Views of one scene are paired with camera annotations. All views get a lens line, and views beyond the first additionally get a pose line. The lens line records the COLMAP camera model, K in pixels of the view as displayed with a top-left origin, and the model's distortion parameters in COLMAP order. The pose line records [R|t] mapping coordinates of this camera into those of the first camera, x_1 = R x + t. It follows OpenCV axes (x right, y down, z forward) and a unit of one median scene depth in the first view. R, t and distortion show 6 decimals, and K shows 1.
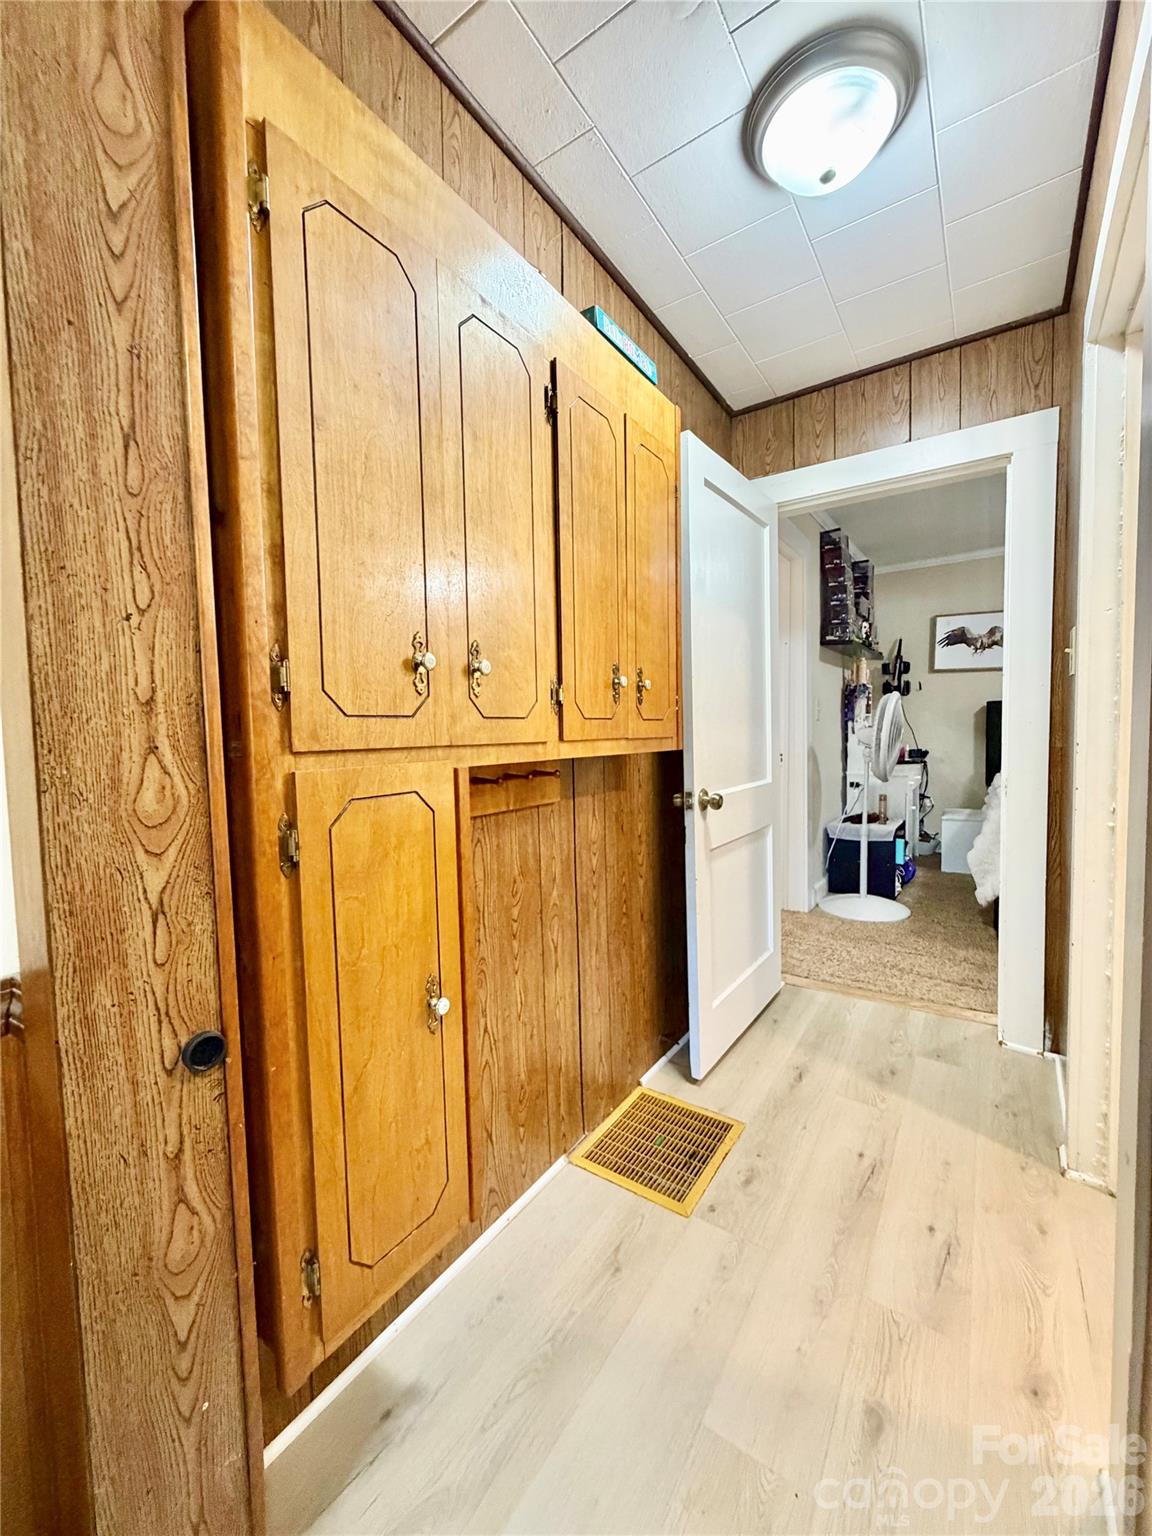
lens RADIAL K [[610.9, 0, 570.3], [0, 610.9, 765.7], [0, 0, 1]] dist [-0.009338, 0.000039]
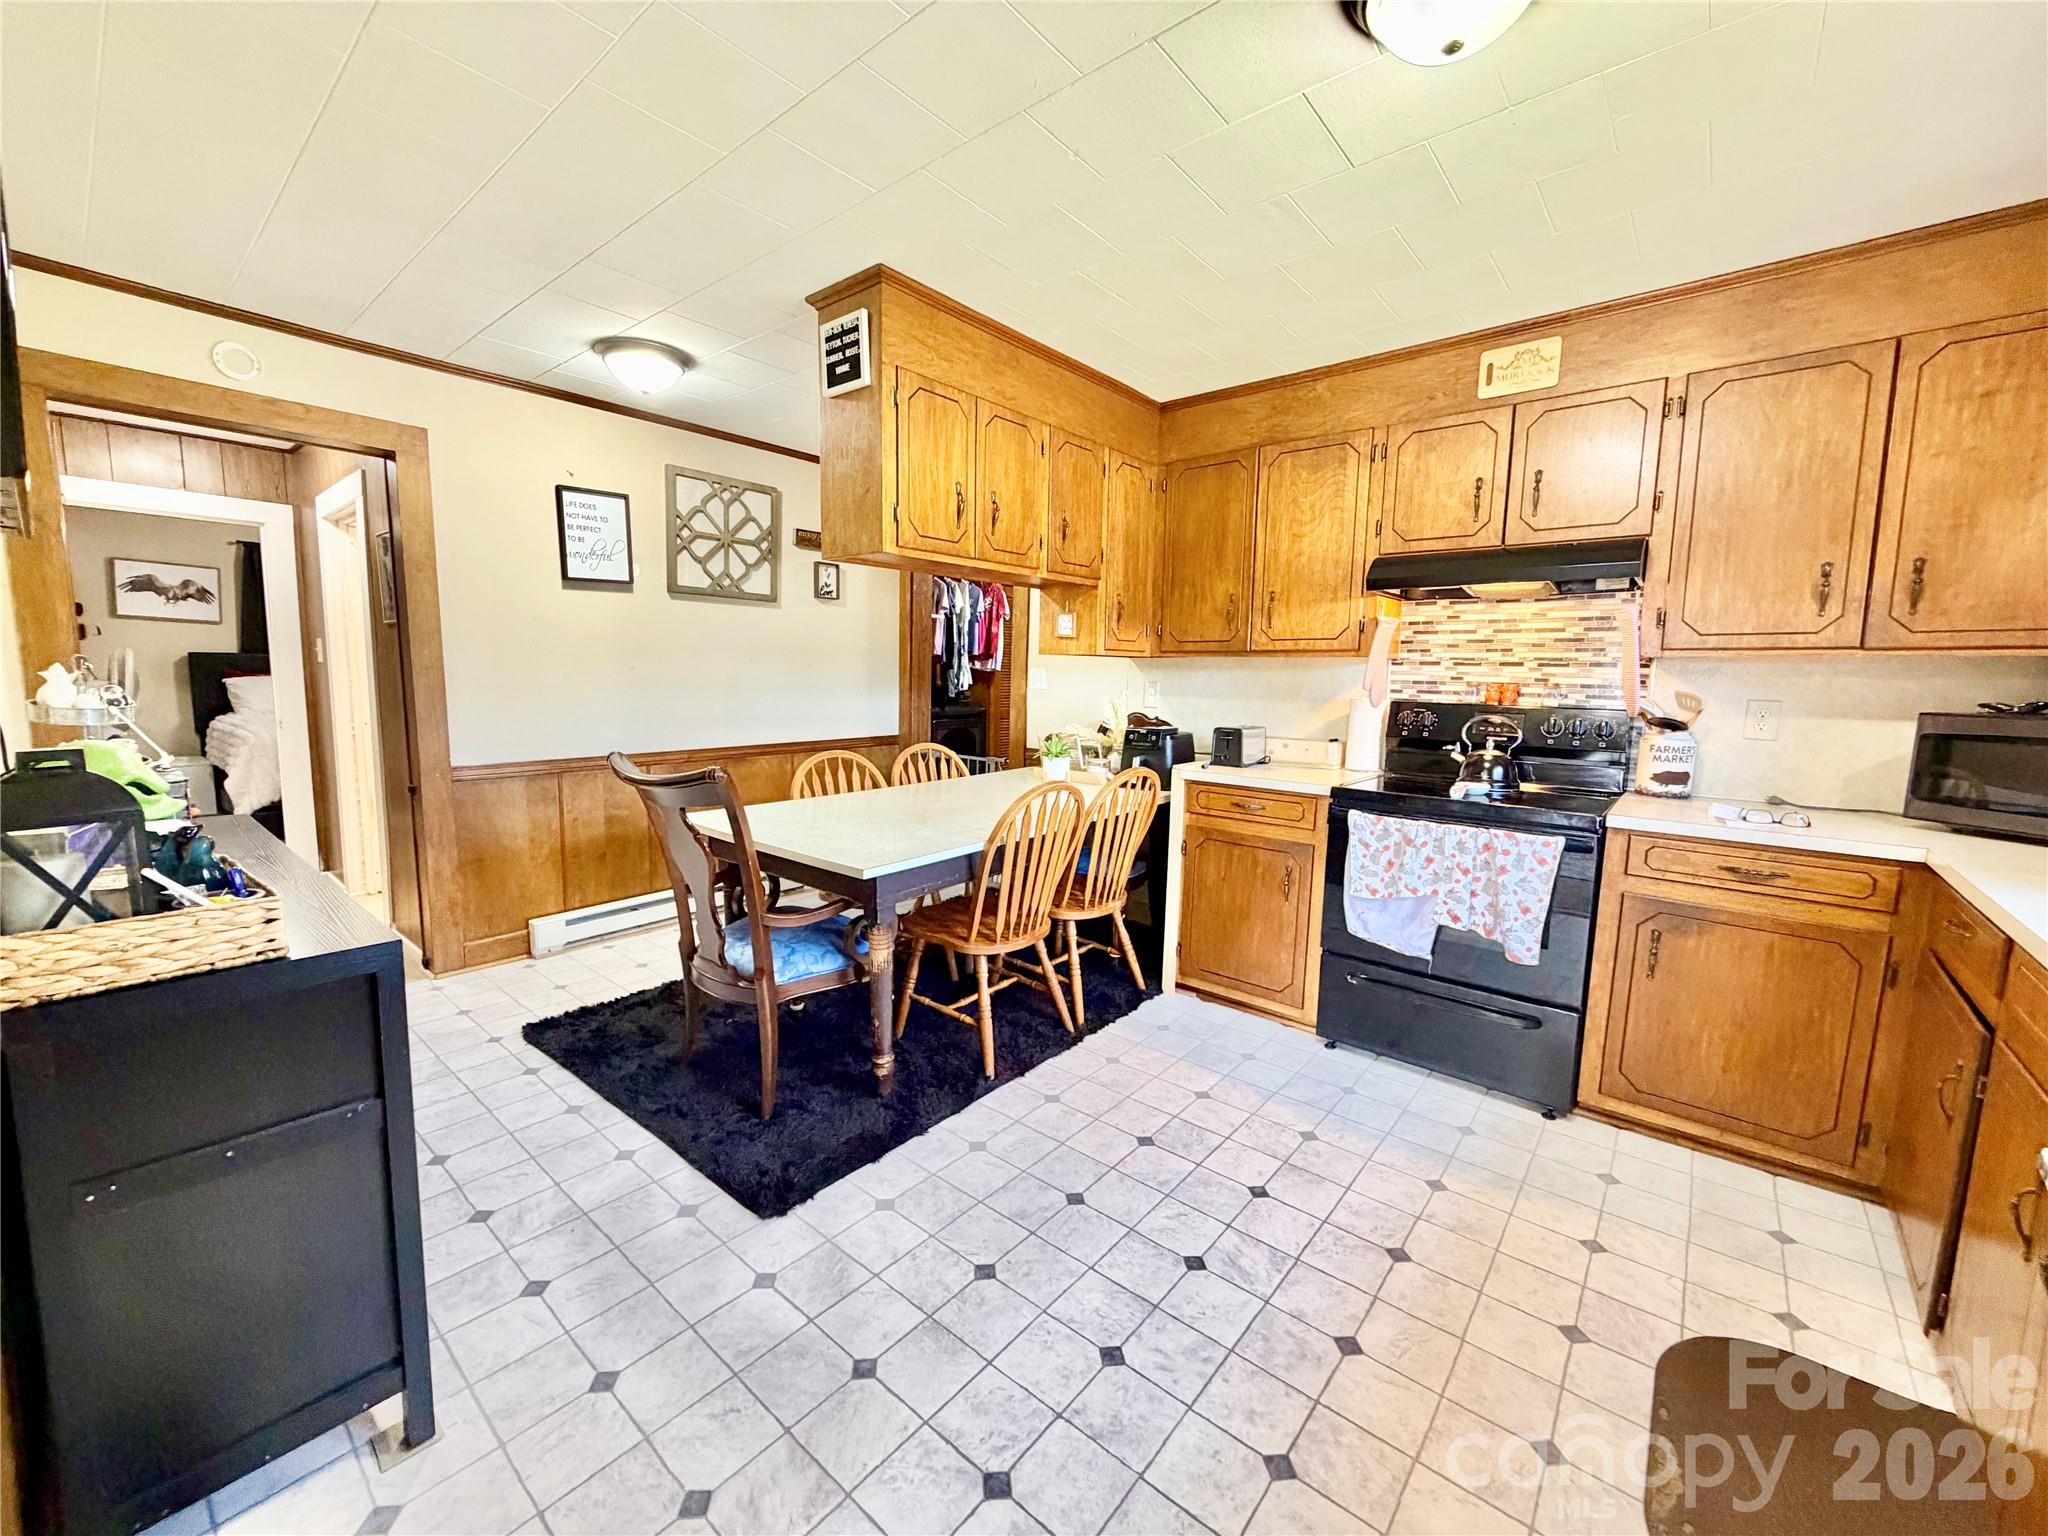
lens RADIAL K [[814.5, 0, 1024.0], [0, 814.5, 768.0], [0, 0, 1]] dist [-0.009338, 0.000039]
pose [[0.086834, -0.097679, 0.991423, -0.549308], [0.037517, 0.994796, 0.094725, 0.012381], [-0.995516, 0.028970, 0.090047, -0.511667]]
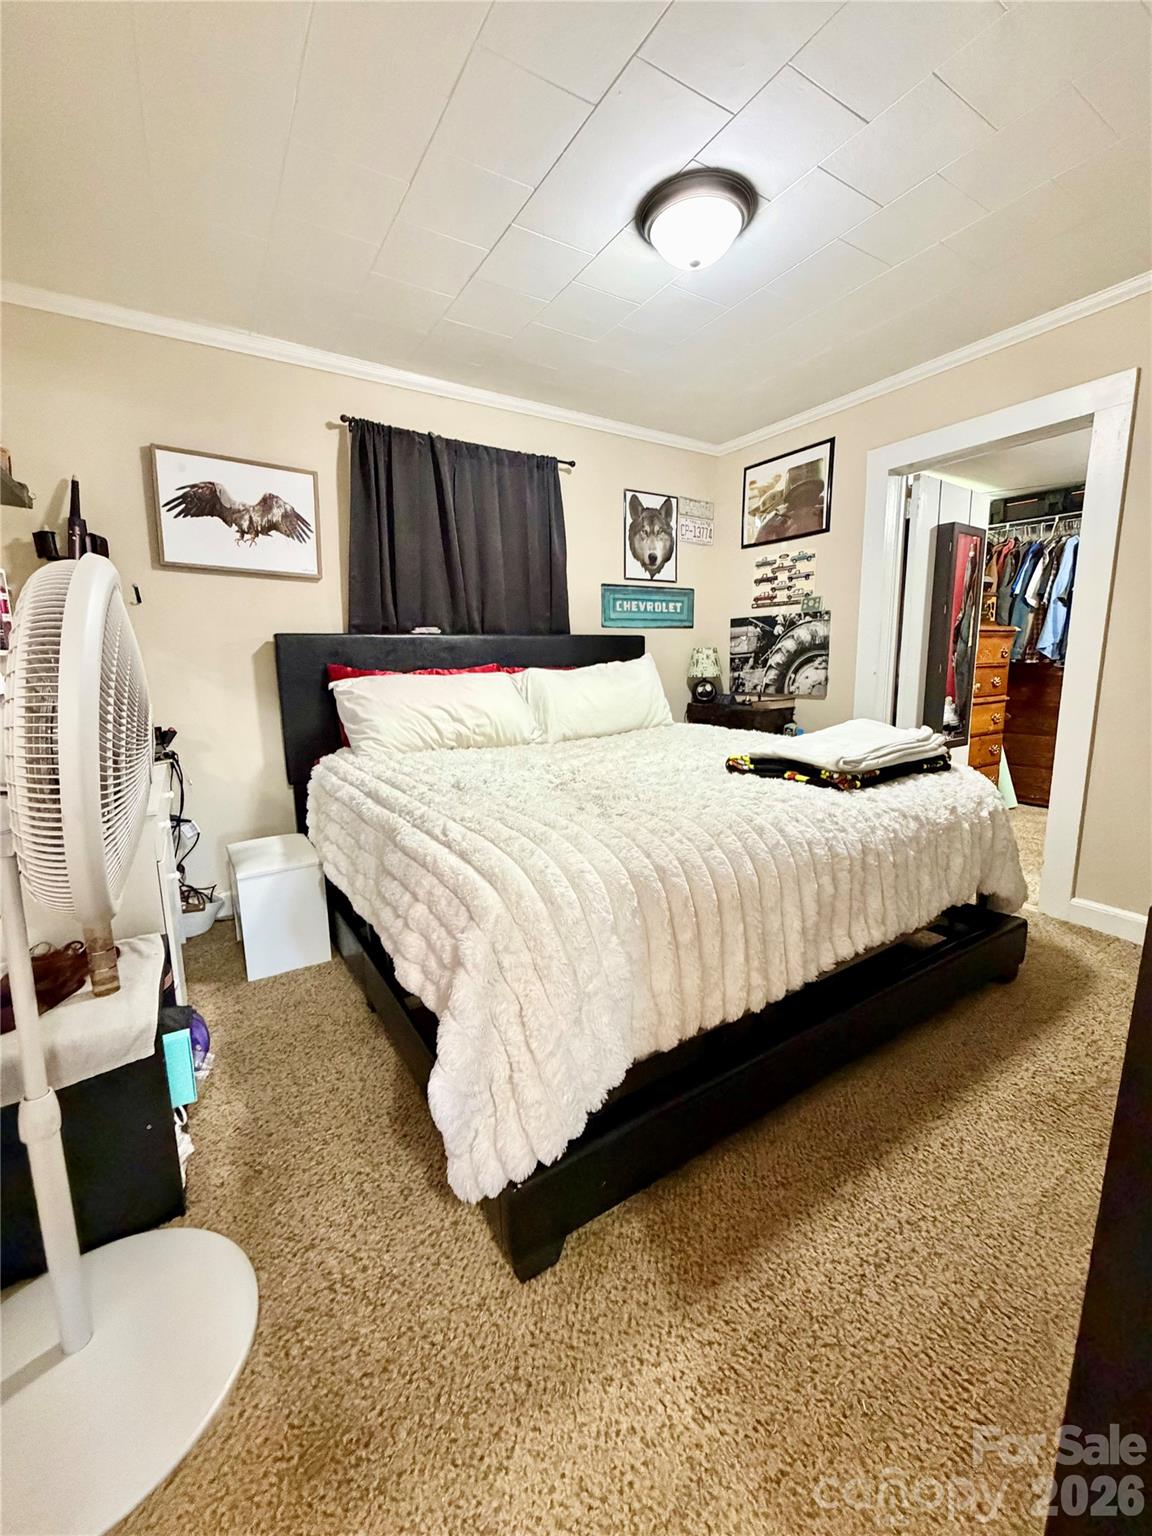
lens RADIAL K [[607.3, 0, 576.4], [0, 607.3, 762.6], [0, 0, 1]] dist [-0.001059, -0.000004]
pose [[0.392498, -0.138184, 0.909313, 0.270246], [0.058911, 0.990396, 0.125078, -0.041430], [-0.917864, 0.004476, 0.396869, 0.517784]]
